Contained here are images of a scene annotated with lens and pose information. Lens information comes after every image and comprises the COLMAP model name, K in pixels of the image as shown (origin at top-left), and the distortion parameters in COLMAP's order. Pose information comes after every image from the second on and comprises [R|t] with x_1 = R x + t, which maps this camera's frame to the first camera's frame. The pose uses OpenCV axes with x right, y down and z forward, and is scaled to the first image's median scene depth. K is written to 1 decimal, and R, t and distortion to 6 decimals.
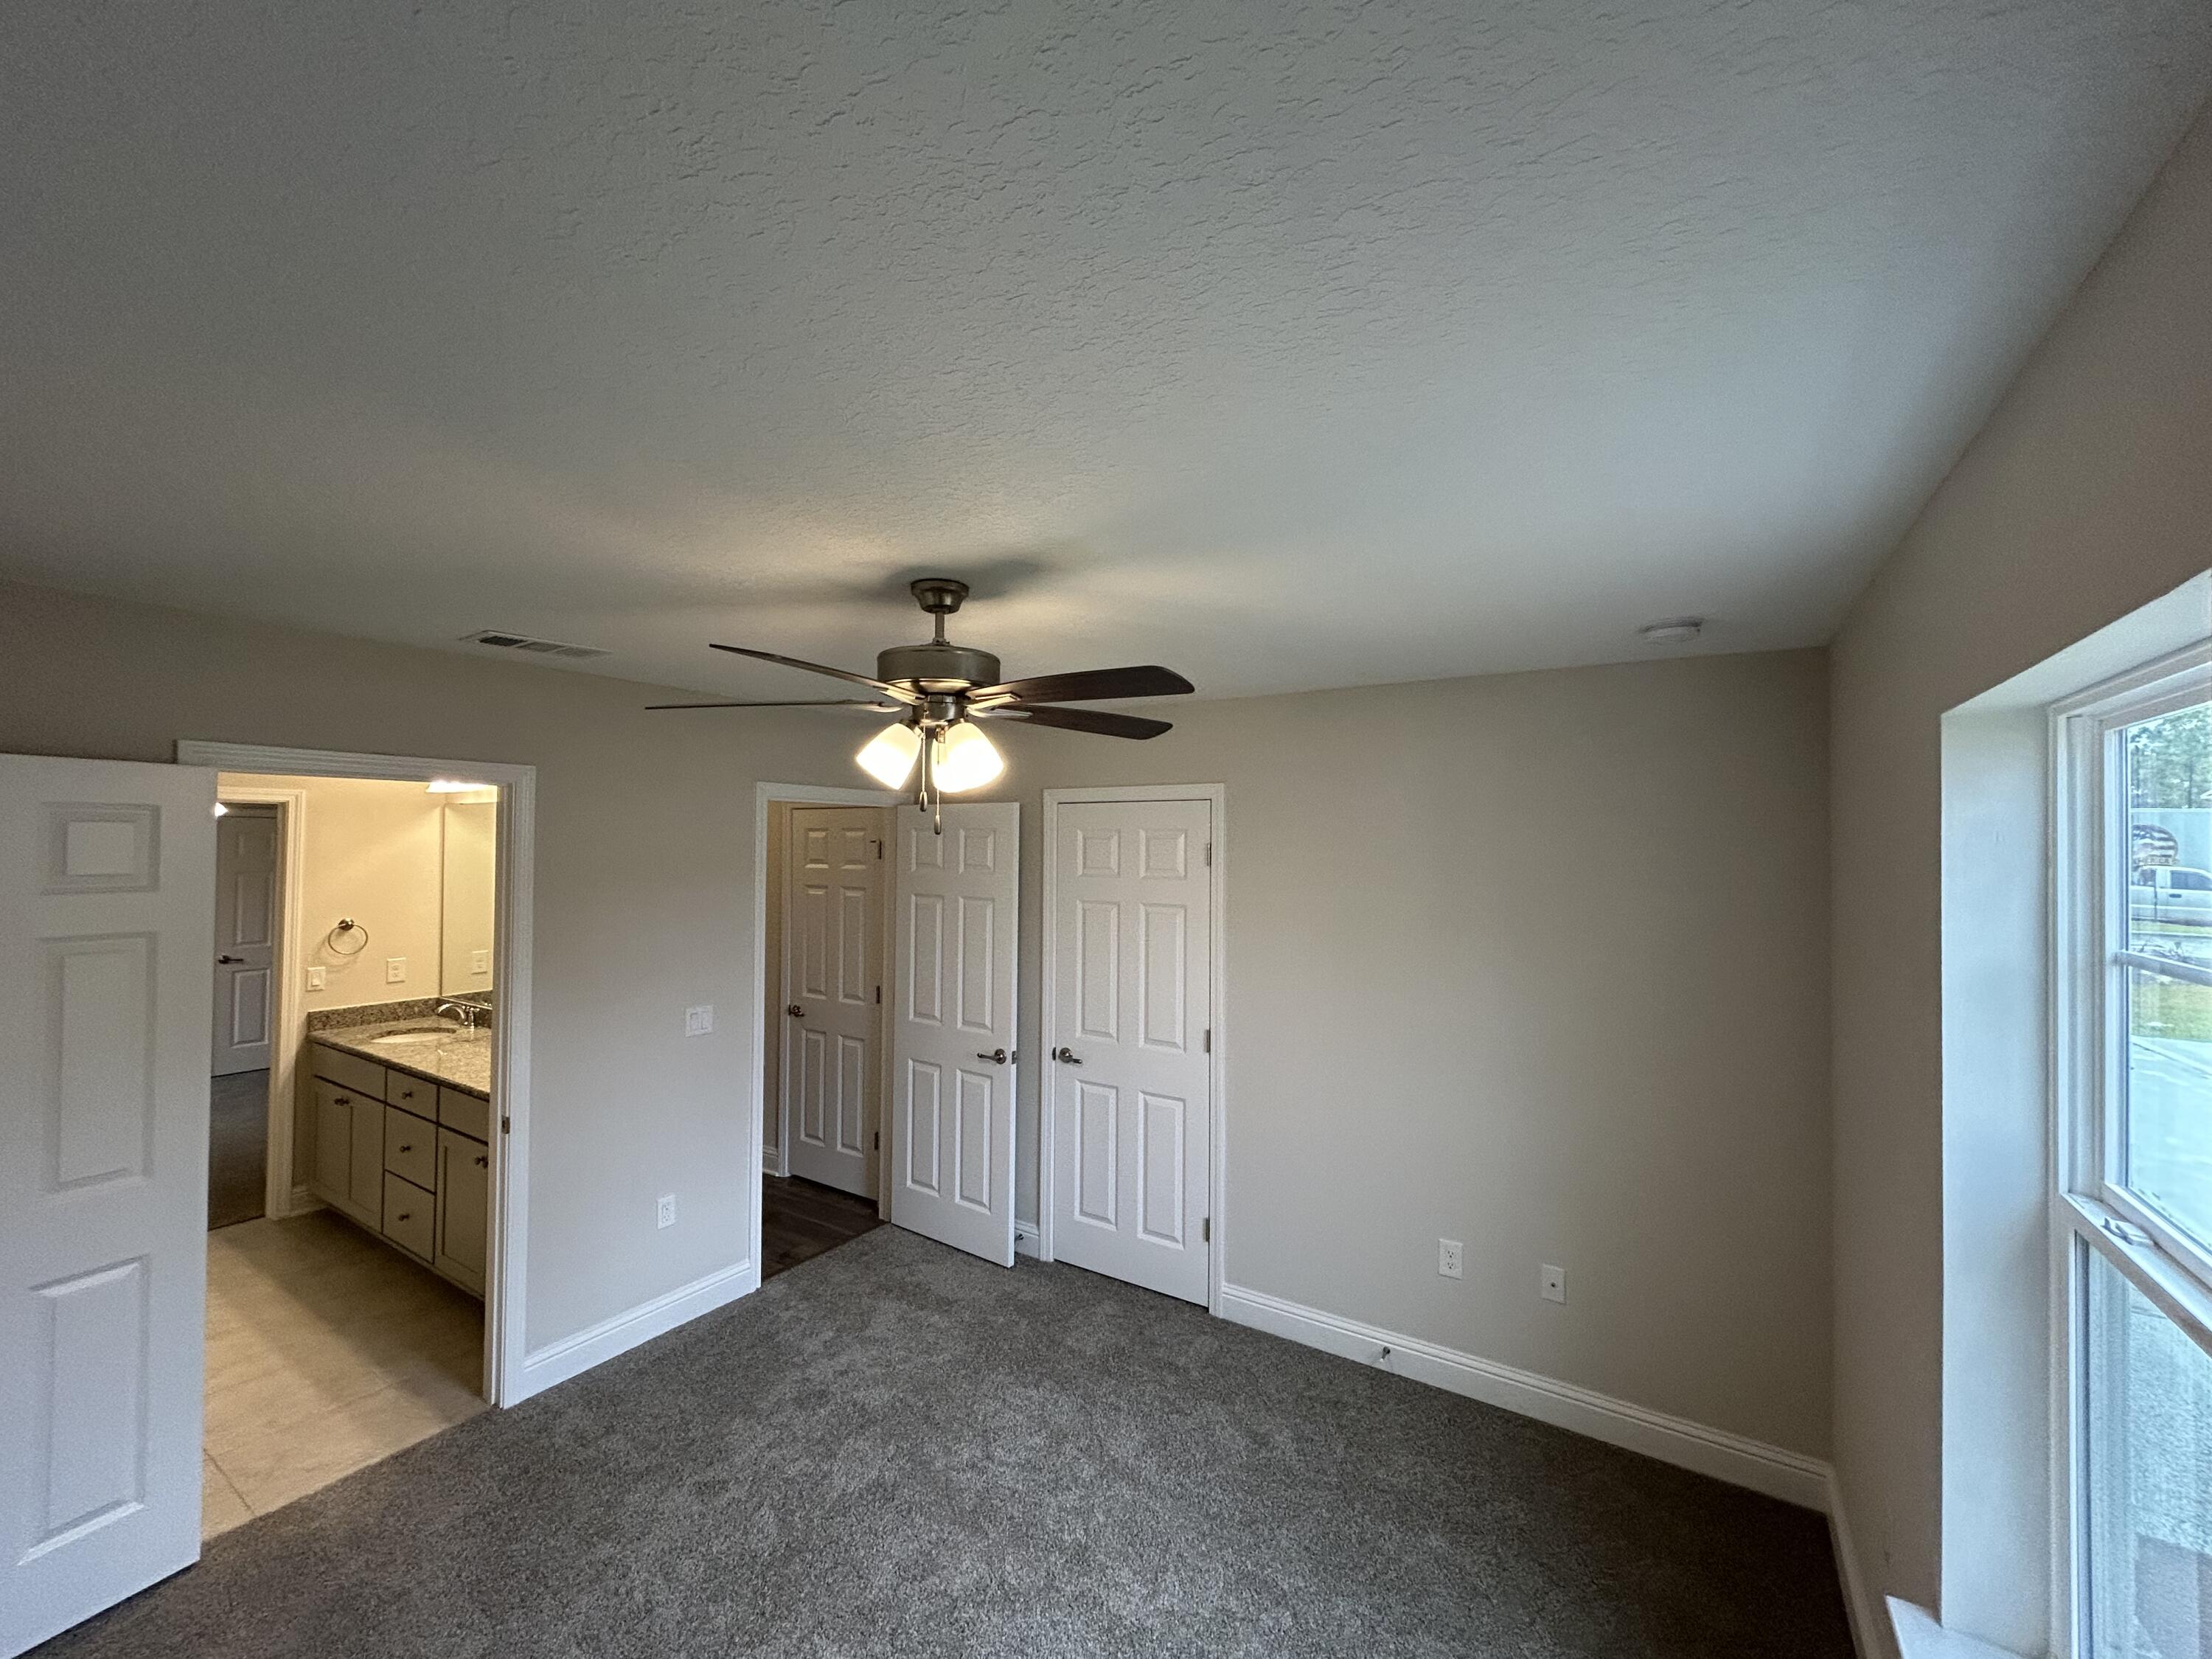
lens RADIAL K [[900.2, 0, 1106.0], [0, 900.2, 829.5], [0, 0, 1]] dist [-0.000799, -0.000224]
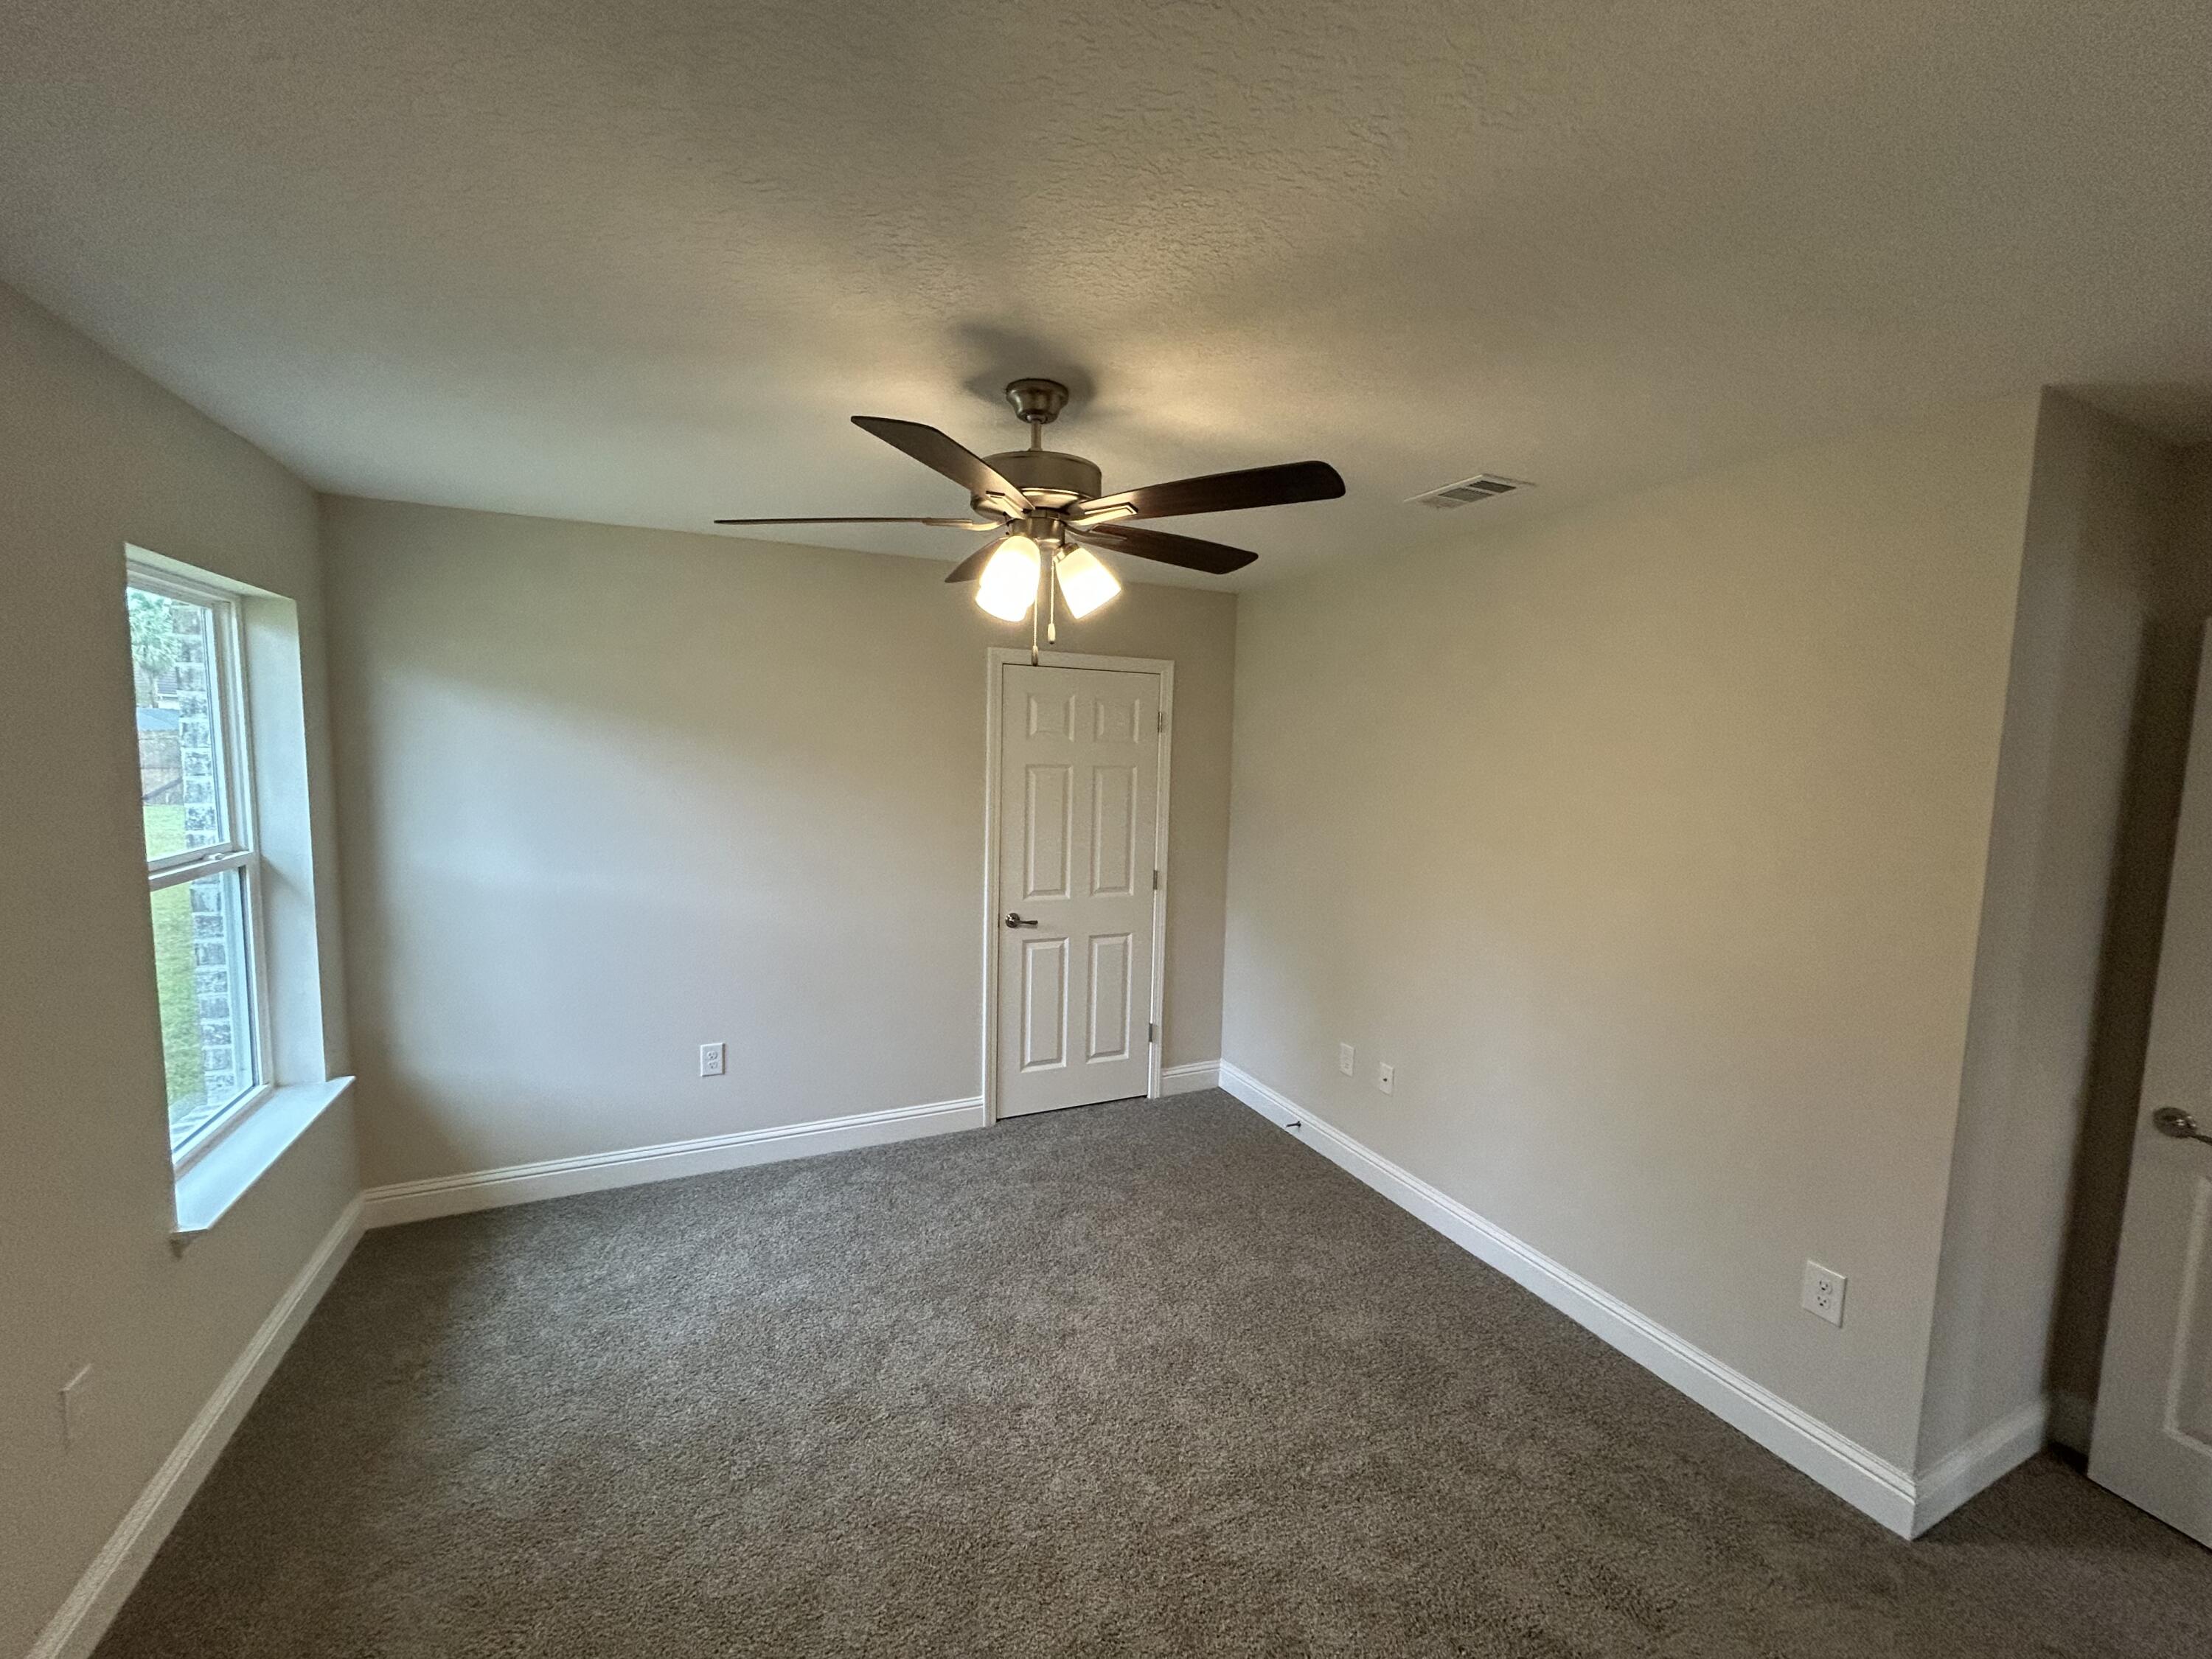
lens RADIAL K [[886.8, 0, 1102.7], [0, 886.8, 826.5], [0, 0, 1]] dist [-0.000373, -0.000782]
pose [[0.849893, 0.062368, -0.523251, -0.640602], [-0.009464, 0.994618, 0.103180, 0.027812], [0.526870, -0.082740, 0.845909, 0.559757]]
